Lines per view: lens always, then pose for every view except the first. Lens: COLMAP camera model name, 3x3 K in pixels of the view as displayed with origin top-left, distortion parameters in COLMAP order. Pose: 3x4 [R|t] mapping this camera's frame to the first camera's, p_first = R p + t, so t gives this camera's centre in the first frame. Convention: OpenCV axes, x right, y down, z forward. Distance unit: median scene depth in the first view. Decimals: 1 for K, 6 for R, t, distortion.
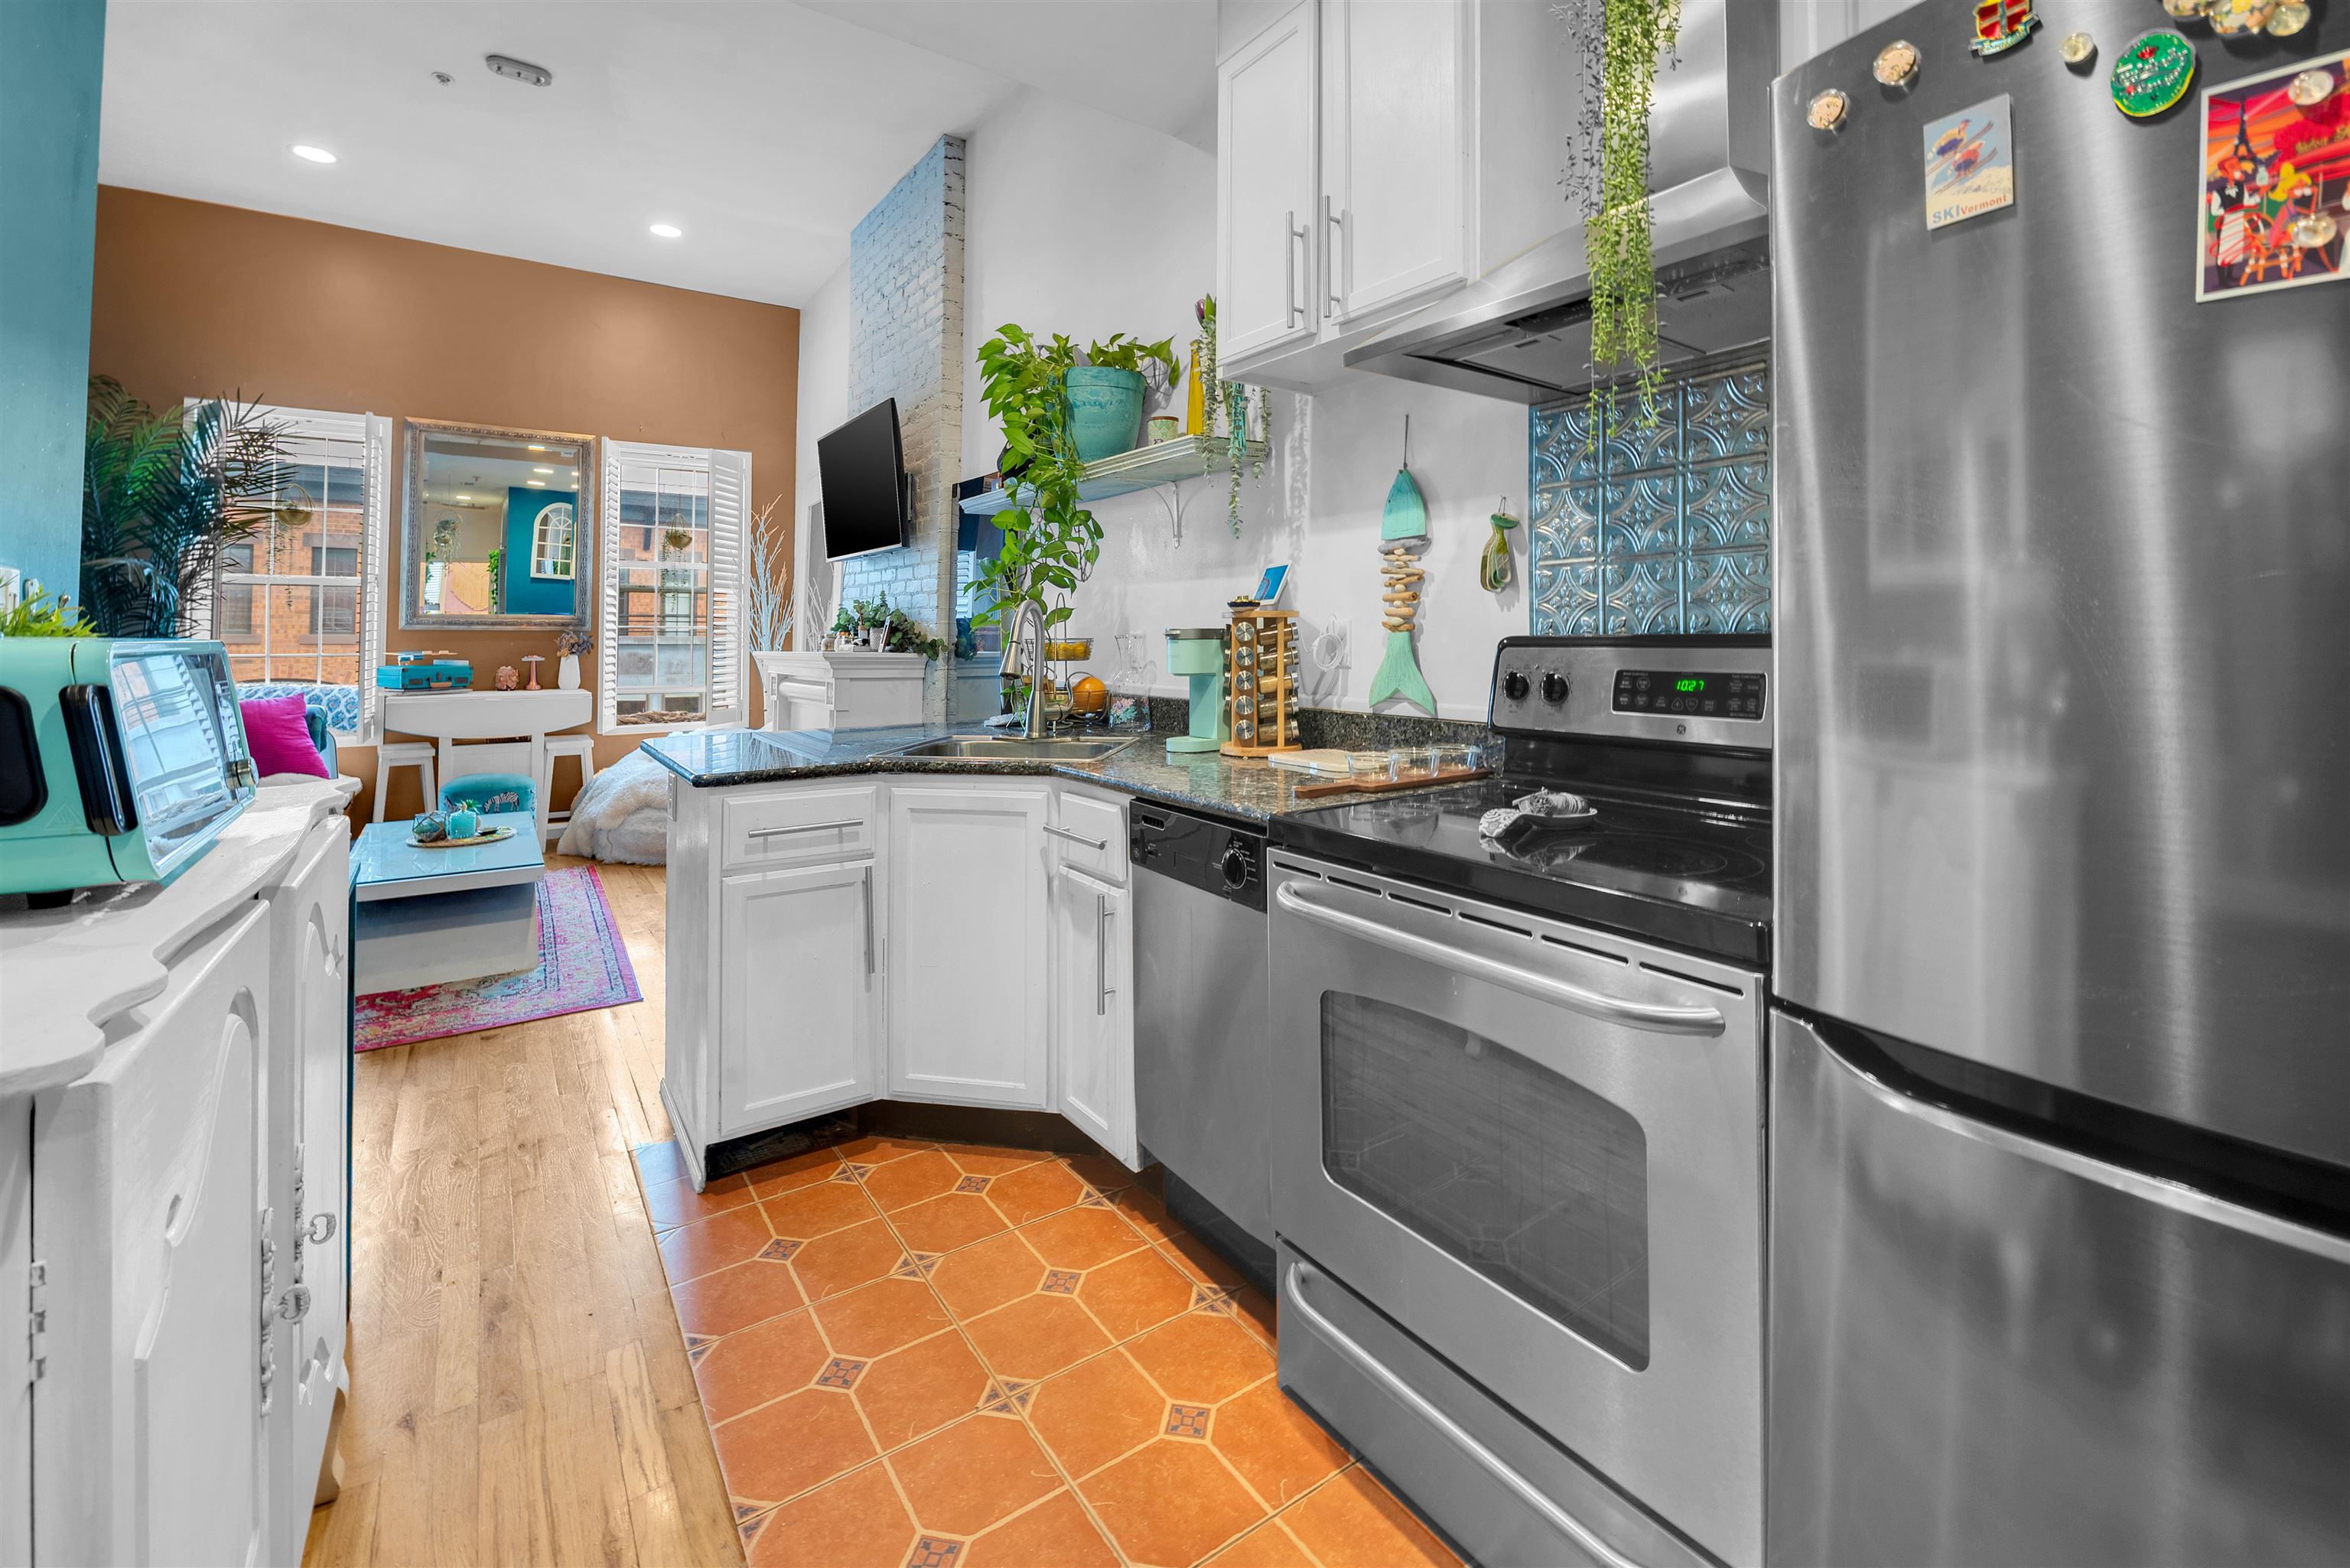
lens RADIAL K [[966.0, 0, 1151.0], [0, 966.0, 611.2], [0, 0, 1]] dist [-0.007514, -0.001049]
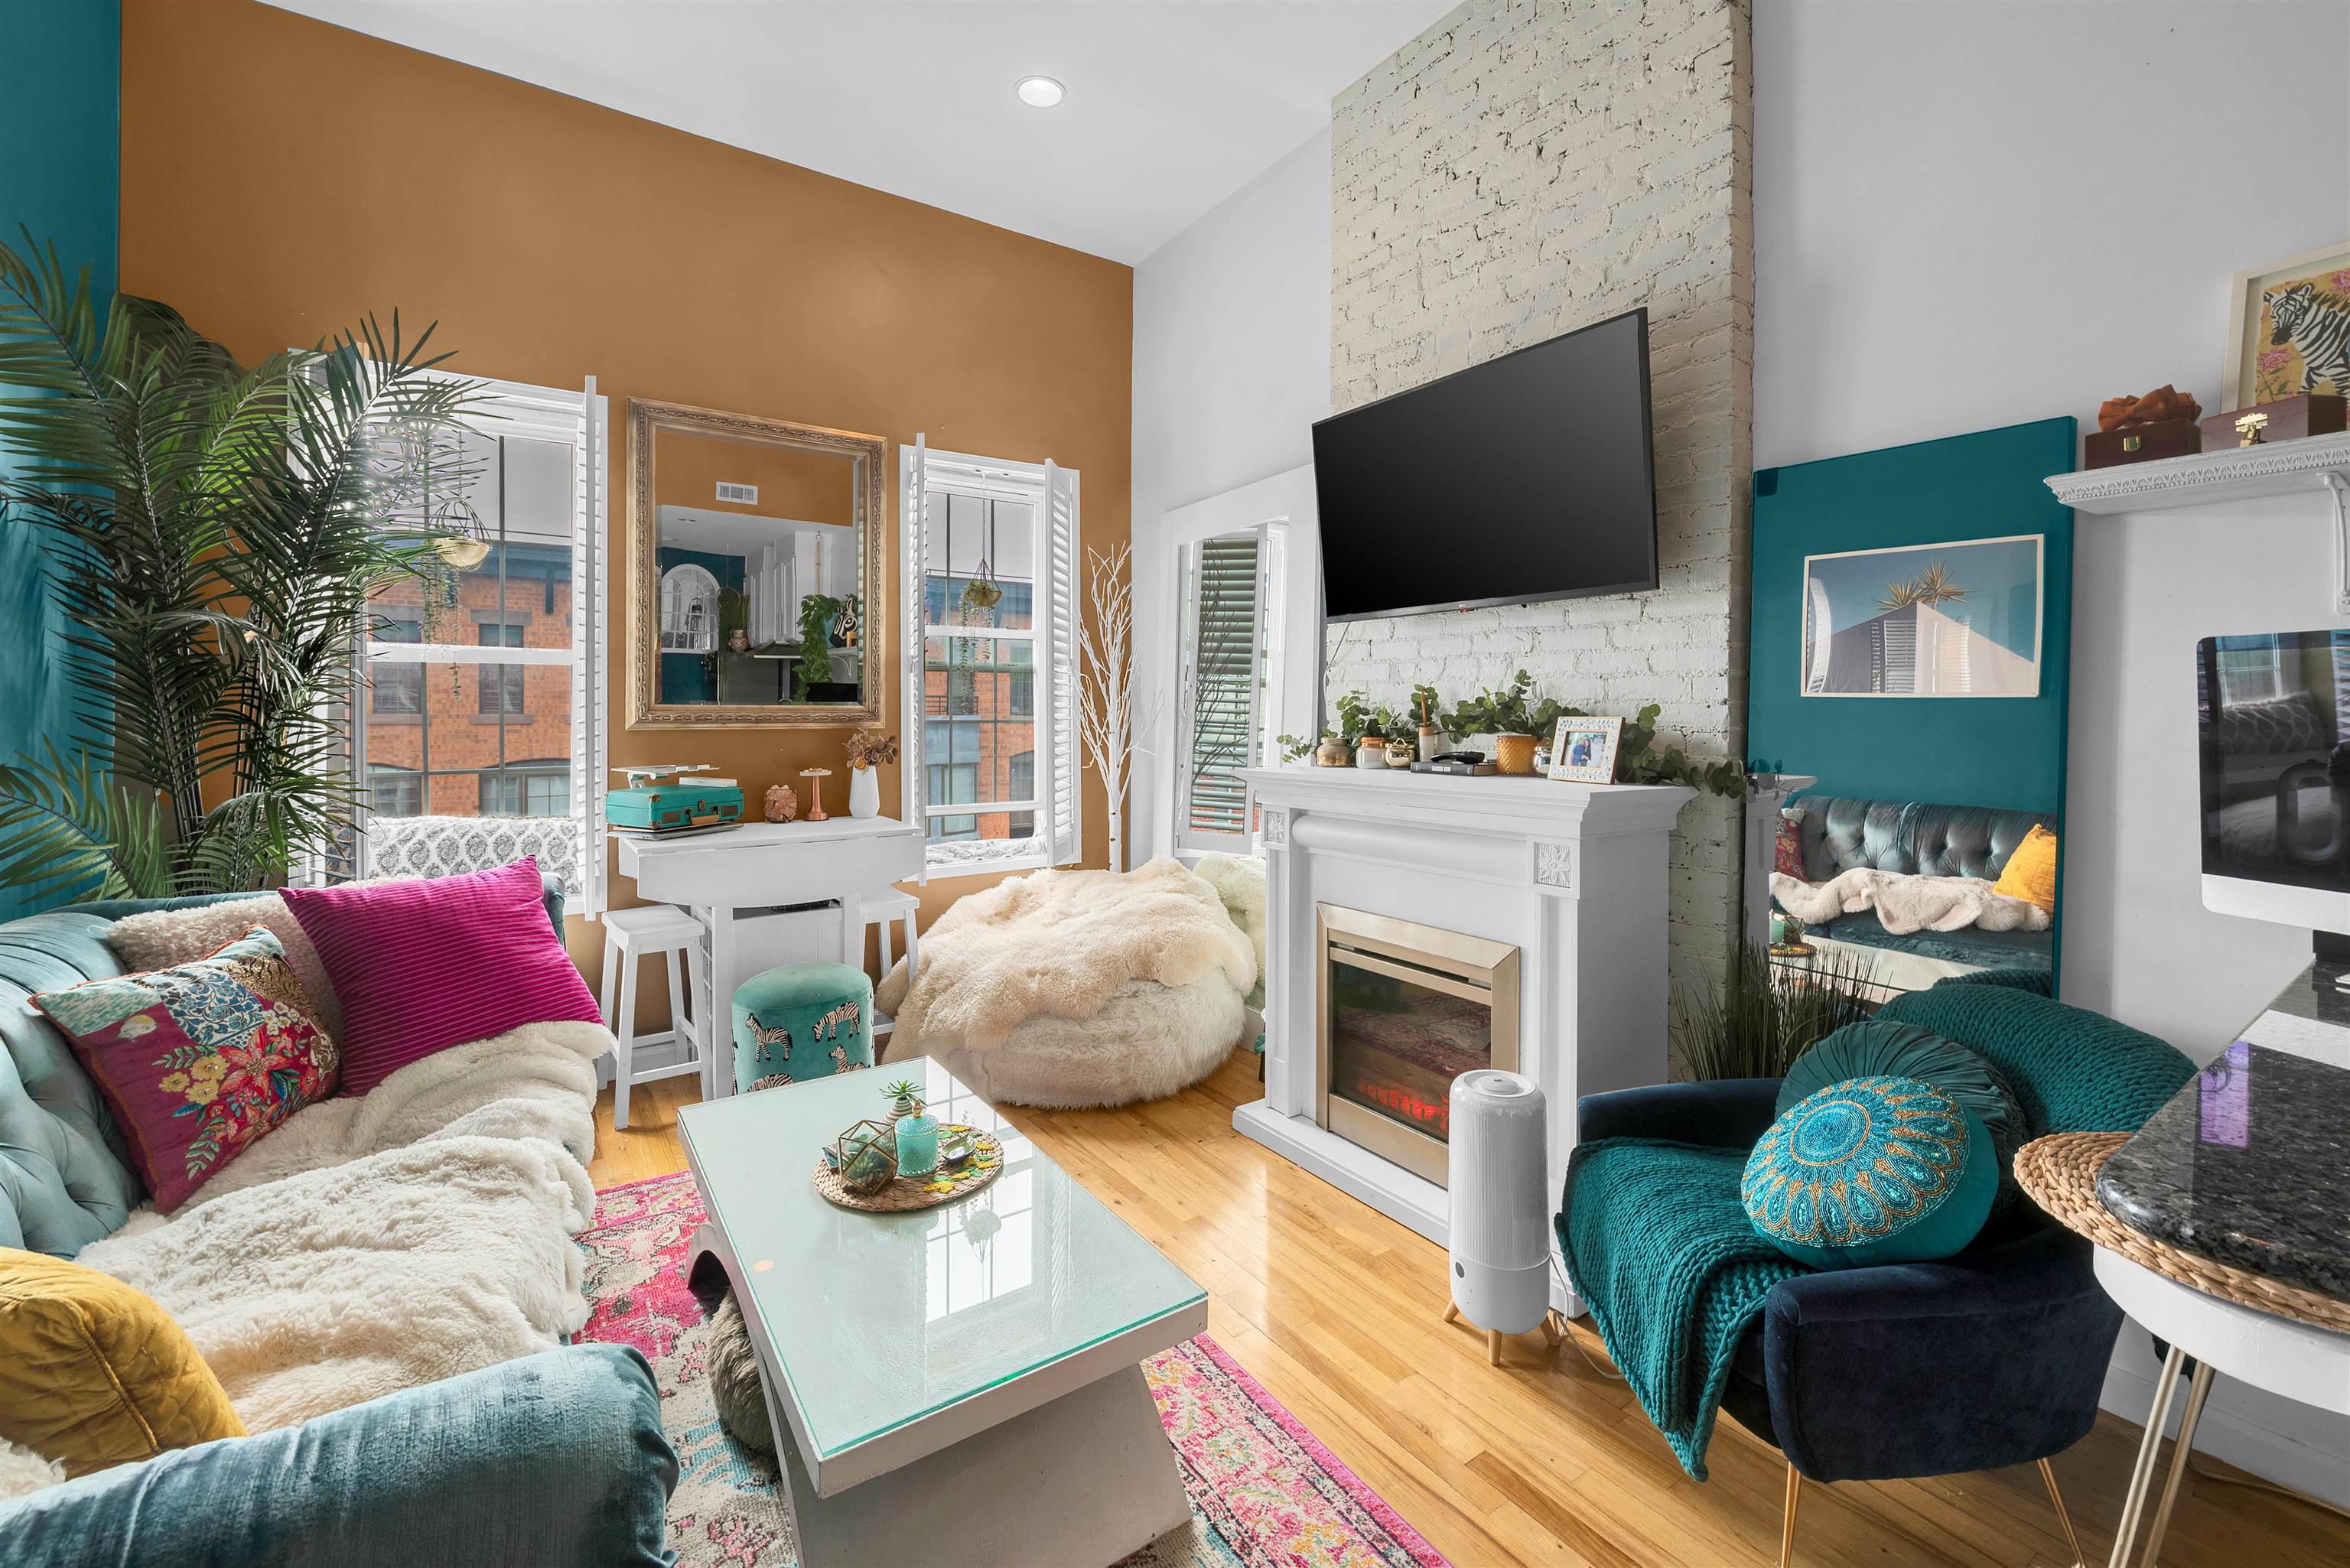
lens RADIAL K [[966.0, 0, 1186.9], [0, 966.0, 721.1], [0, 0, 1]] dist [-0.007514, -0.001049]
pose [[0.999971, -0.000929, -0.007551, -0.404049], [0.001201, 0.999344, 0.036204, -0.009862], [0.007512, -0.036212, 0.999316, 0.362459]]
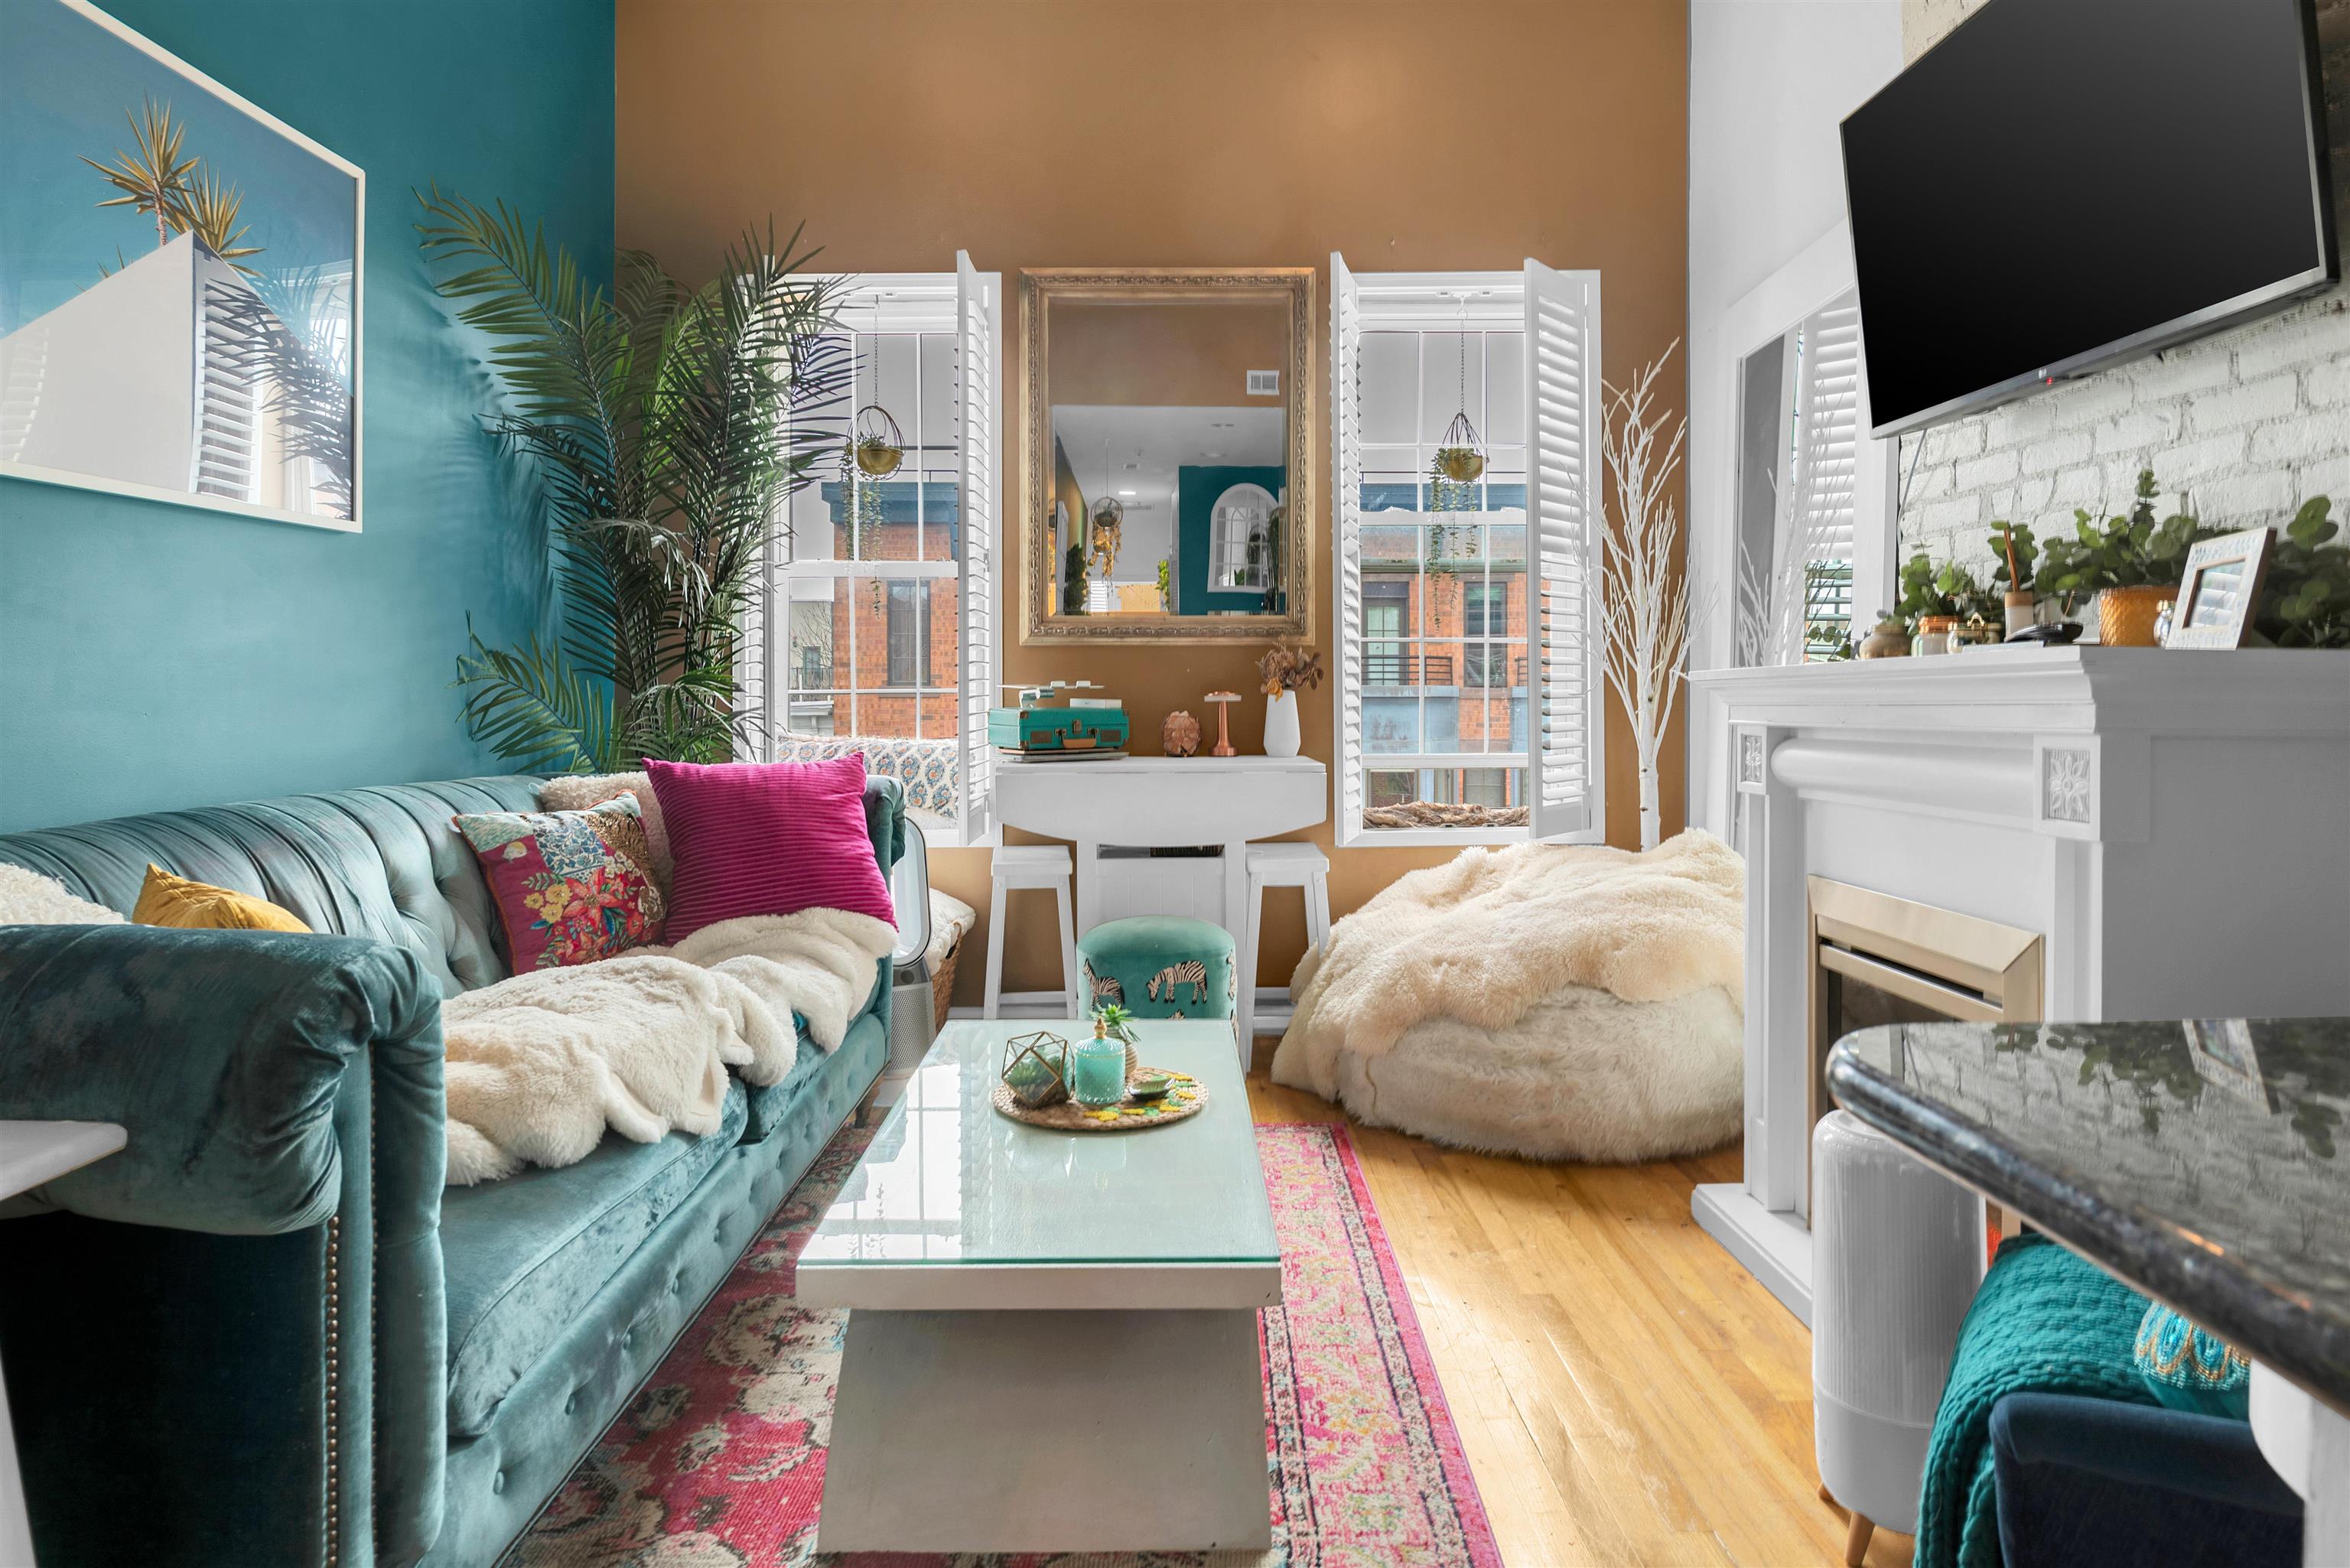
lens RADIAL K [[1404.7, 0, 1166.8], [0, 1404.7, 697.9], [0, 0, 1]] dist [-0.001280, -0.003754]
pose [[0.824689, -0.003324, -0.565577, -0.242078], [0.021527, 0.999443, 0.025516, 0.030692], [0.565177, -0.033218, 0.824300, 0.363968]]
